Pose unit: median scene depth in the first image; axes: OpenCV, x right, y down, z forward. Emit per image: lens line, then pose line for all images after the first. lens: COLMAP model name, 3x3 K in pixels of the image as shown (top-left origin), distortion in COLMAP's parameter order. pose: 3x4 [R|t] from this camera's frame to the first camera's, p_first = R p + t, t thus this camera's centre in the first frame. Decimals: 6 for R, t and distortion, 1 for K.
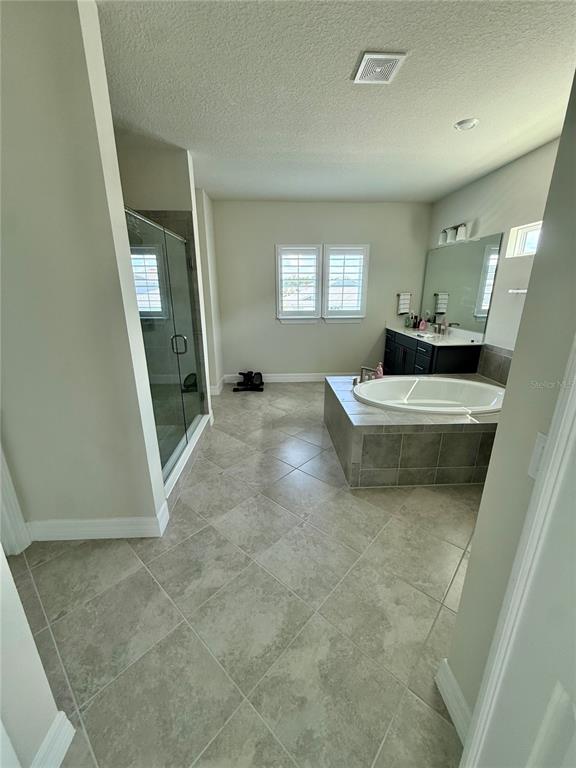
lens RADIAL K [[307.2, 0, 288.5], [0, 307.2, 385.2], [0, 0, 1]] dist [-0.002790, -0.000014]
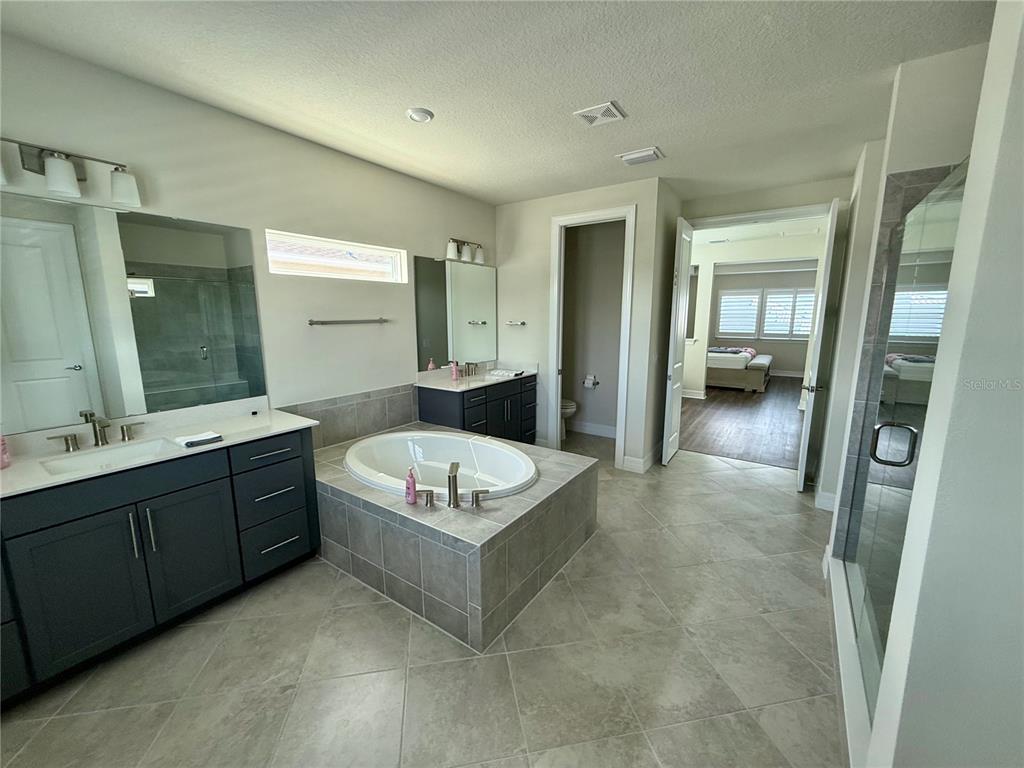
lens RADIAL K [[409.6, 0, 513.5], [0, 409.6, 384.9], [0, 0, 1]] dist [-0.002790, -0.000014]
pose [[-0.797457, -0.103174, 0.594489, -0.216991], [0.172377, 0.905252, 0.388337, -0.438982], [-0.578229, 0.412158, -0.704114, 1.411197]]
